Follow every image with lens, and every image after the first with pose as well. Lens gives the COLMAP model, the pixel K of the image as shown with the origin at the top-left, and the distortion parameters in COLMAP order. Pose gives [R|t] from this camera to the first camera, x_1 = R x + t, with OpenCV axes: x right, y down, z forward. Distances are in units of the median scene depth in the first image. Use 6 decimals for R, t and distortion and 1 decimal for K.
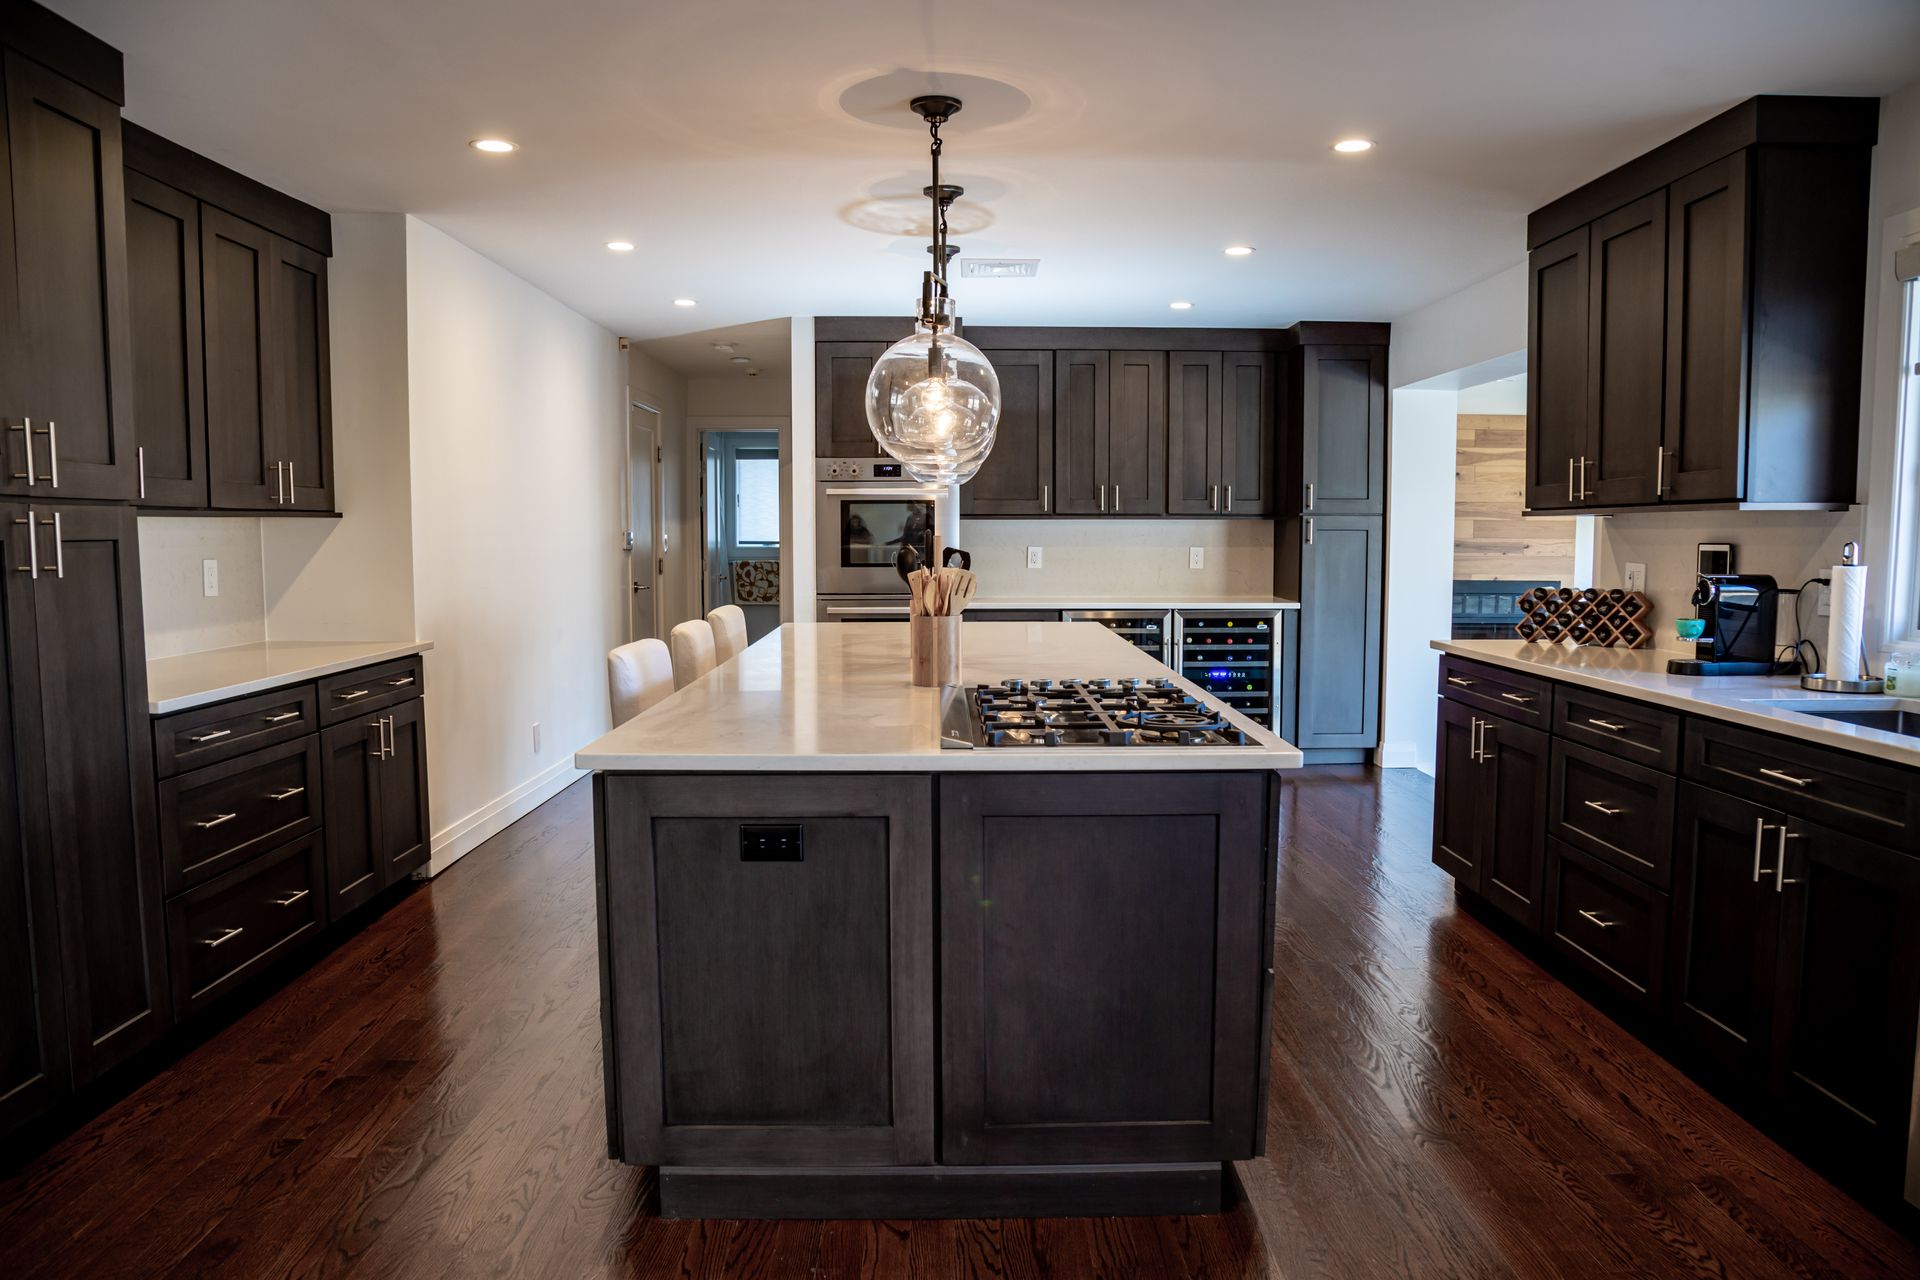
lens RADIAL K [[1290.4, 0, 959.0], [0, 1290.4, 674.8], [0, 0, 1]] dist [-0.062653, 0.037649]
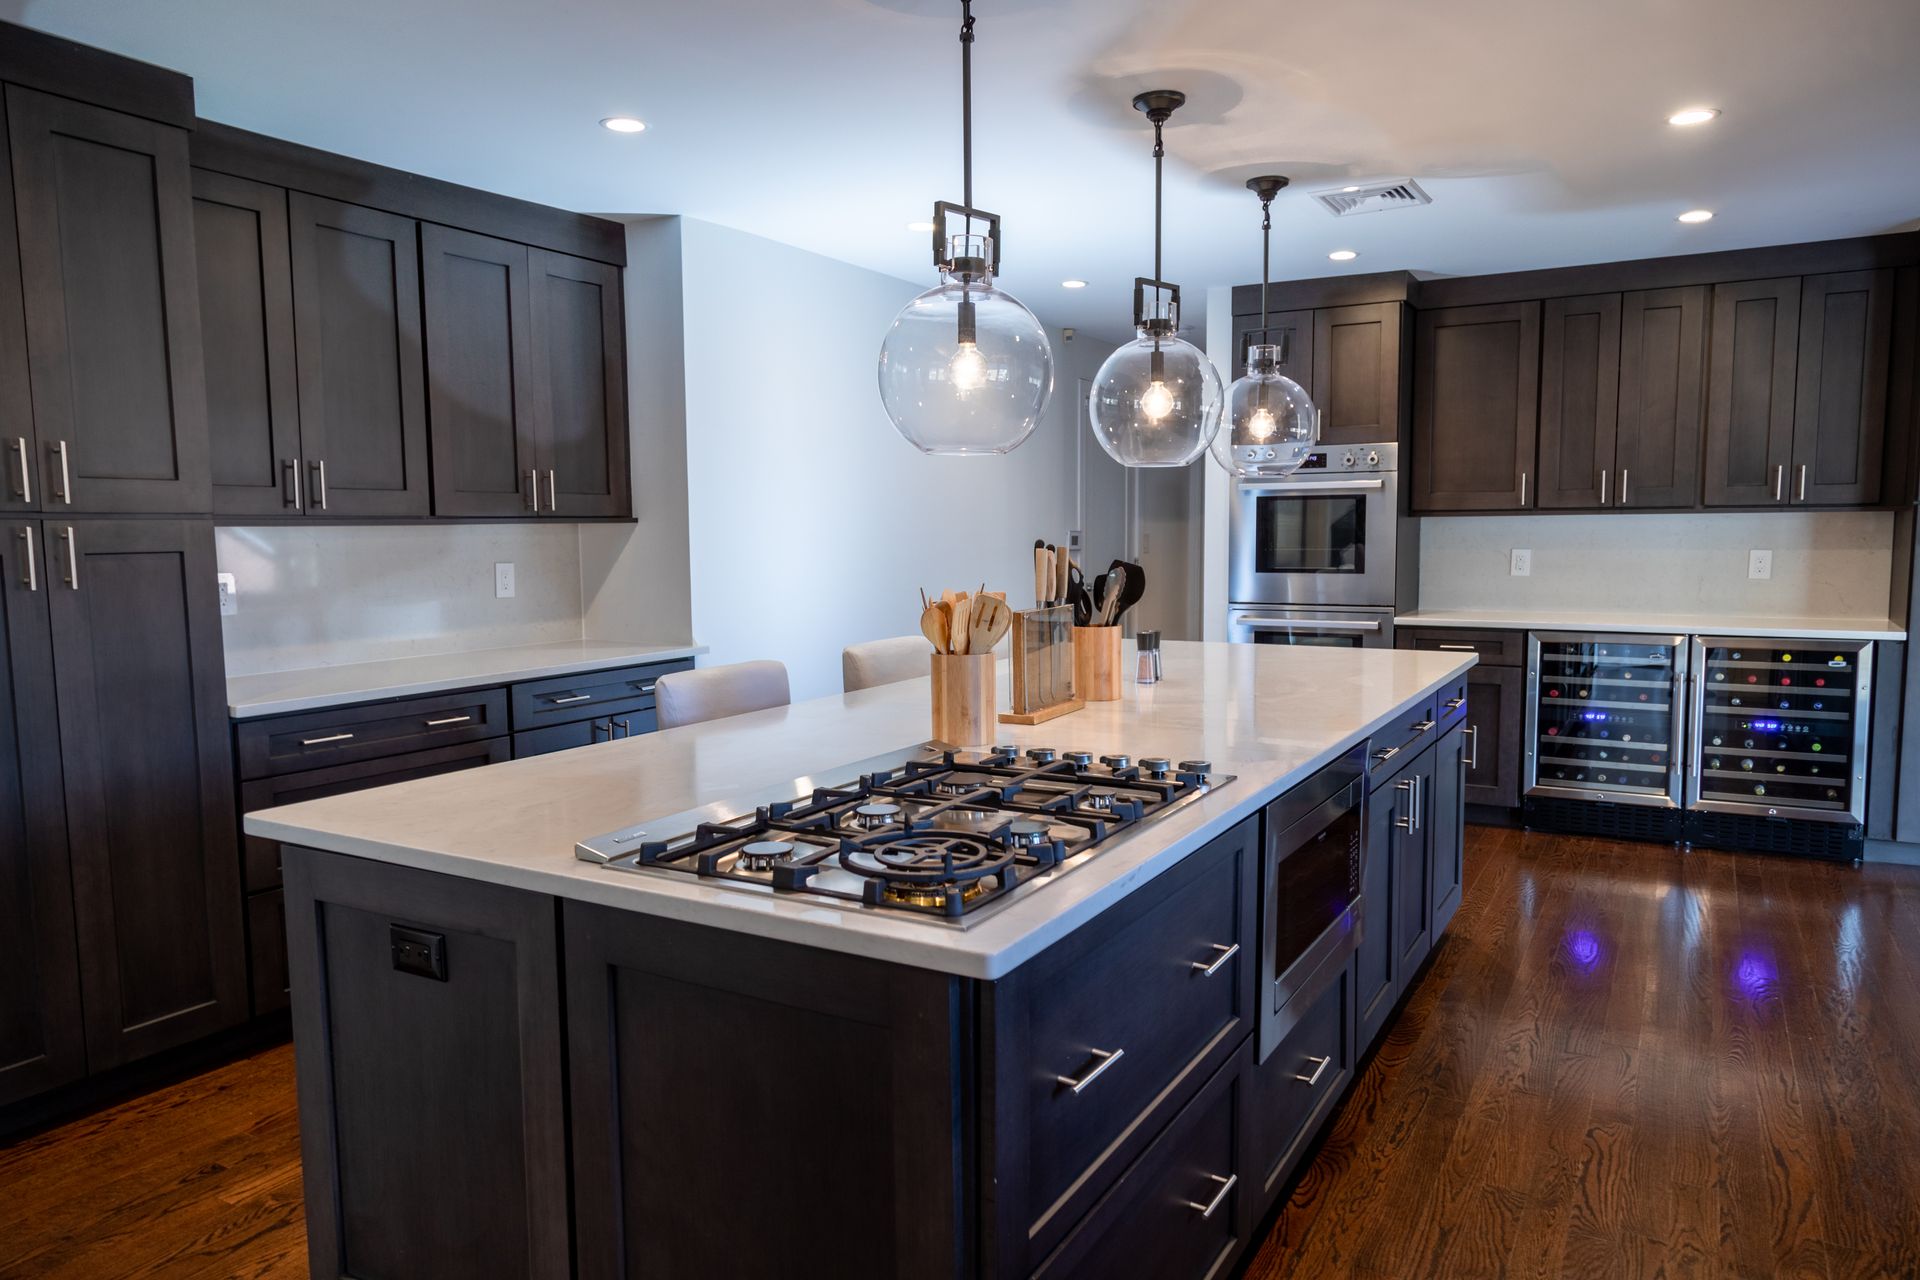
lens RADIAL K [[1255.9, 0, 995.5], [0, 1255.9, 662.1], [0, 0, 1]] dist [0.000535, 0.018095]
pose [[0.868016, 0.046865, -0.494320, 0.176191], [-0.047824, 0.998798, 0.010715, -0.023439], [0.494228, 0.014339, 0.869214, 0.170666]]
